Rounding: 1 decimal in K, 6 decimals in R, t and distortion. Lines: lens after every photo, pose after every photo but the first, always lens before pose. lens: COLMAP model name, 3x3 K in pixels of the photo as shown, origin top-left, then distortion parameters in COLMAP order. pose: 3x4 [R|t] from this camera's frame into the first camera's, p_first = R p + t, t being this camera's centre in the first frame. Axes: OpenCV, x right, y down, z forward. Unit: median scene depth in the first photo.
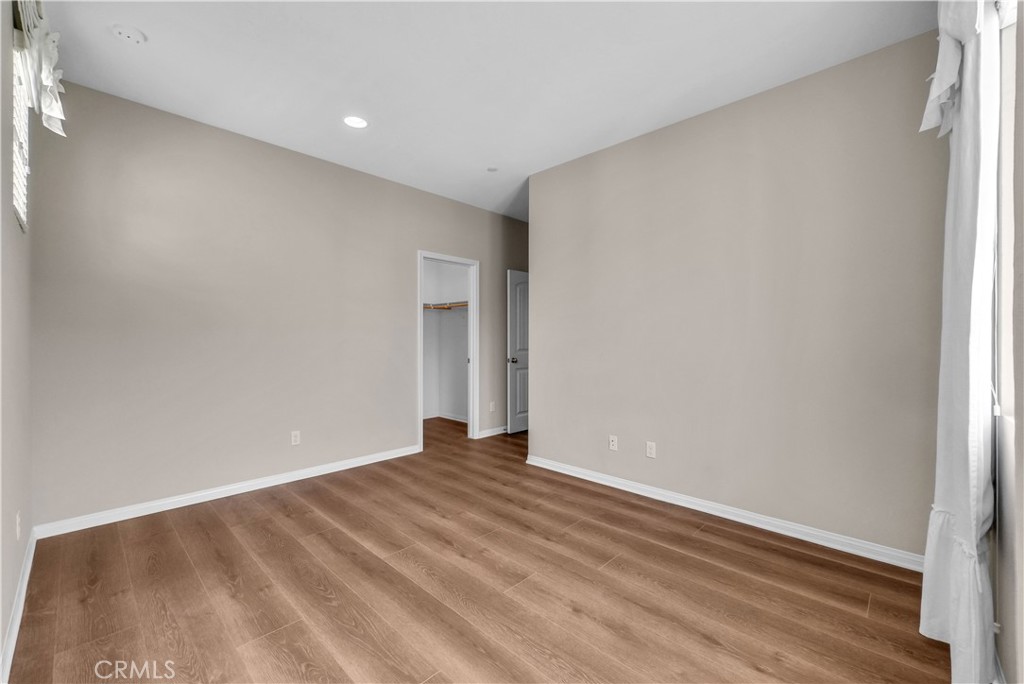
lens RADIAL K [[416.5, 0, 512.0], [0, 416.5, 342.0], [0, 0, 1]] dist [0.000511, -0.000040]
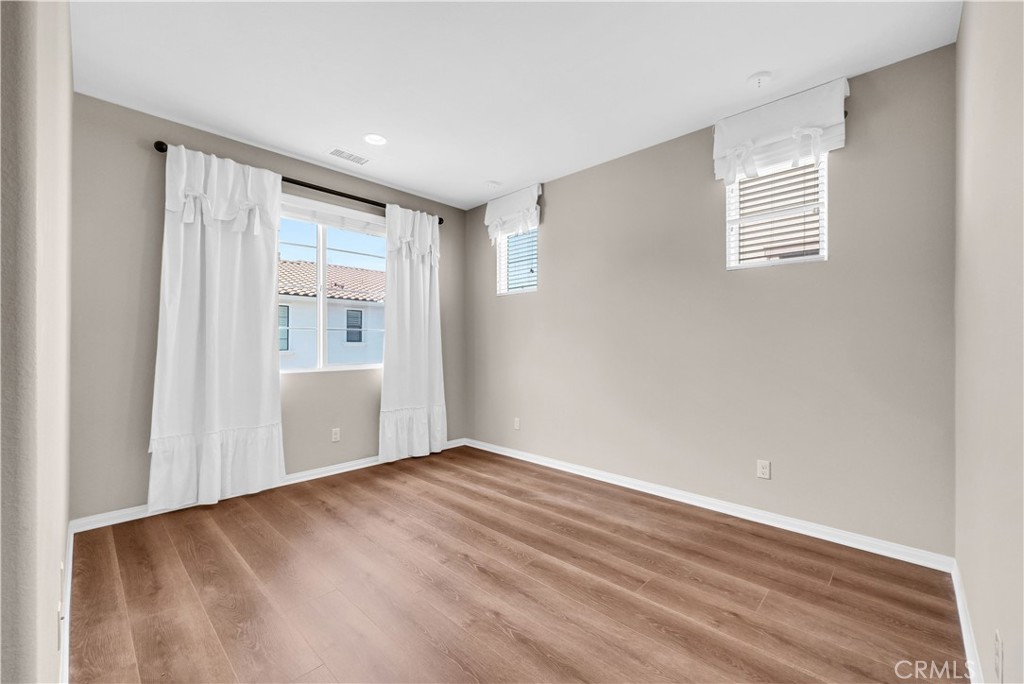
lens RADIAL K [[416.5, 0, 512.0], [0, 416.5, 342.0], [0, 0, 1]] dist [0.000511, -0.000040]
pose [[-0.999991, -0.003332, 0.002520, -0.219385], [-0.003336, 0.999994, -0.001343, -0.009572], [-0.002516, -0.001352, -0.999996, 1.928860]]
